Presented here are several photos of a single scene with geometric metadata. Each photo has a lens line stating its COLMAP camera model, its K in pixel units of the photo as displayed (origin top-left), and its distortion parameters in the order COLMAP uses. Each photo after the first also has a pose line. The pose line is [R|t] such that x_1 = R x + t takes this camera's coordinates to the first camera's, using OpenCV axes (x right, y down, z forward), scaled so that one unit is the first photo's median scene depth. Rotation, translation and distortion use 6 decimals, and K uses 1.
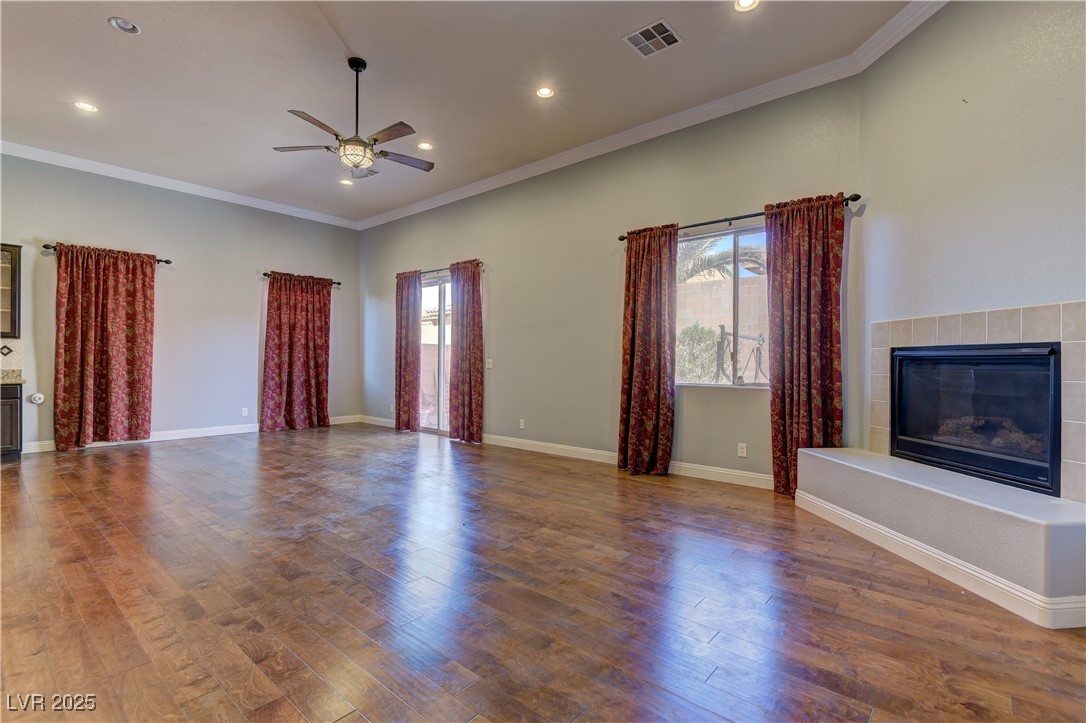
lens RADIAL K [[498.8, 0, 538.3], [0, 498.8, 358.5], [0, 0, 1]] dist [-0.001323, -0.003911]
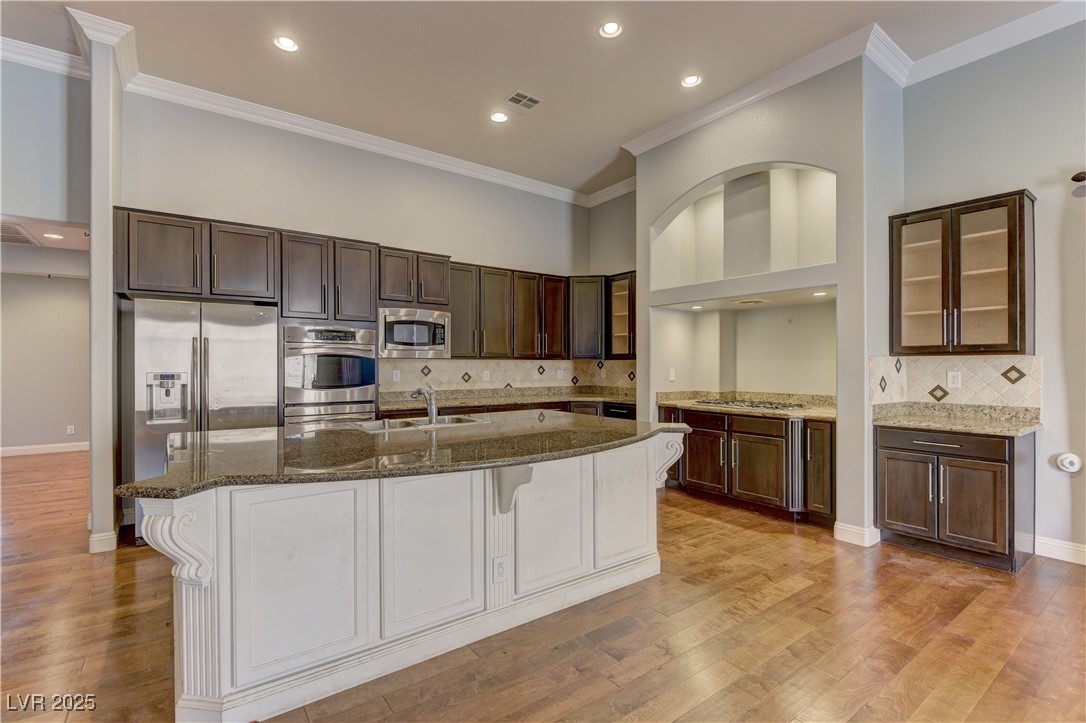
lens RADIAL K [[498.8, 0, 544.0], [0, 498.8, 362.6], [0, 0, 1]] dist [-0.001323, -0.003911]
pose [[-0.226799, -0.008767, -0.973902, -0.323209], [0.001747, 0.999954, -0.009409, -0.022496], [0.973940, -0.003836, -0.226773, 0.519061]]
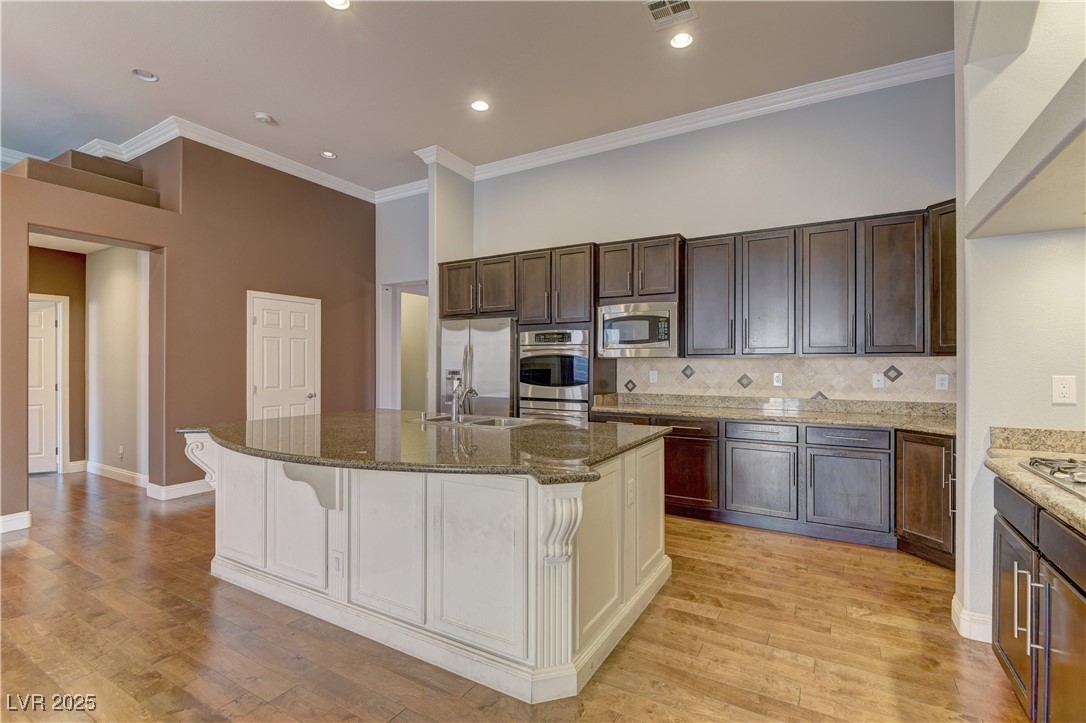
lens RADIAL K [[498.8, 0, 539.6], [0, 498.8, 360.0], [0, 0, 1]] dist [-0.001323, -0.003911]
pose [[-0.984582, -0.006812, -0.174790, -0.767477], [-0.004541, 0.999900, -0.013390, -0.023308], [0.174863, -0.012390, -0.984515, 0.808878]]
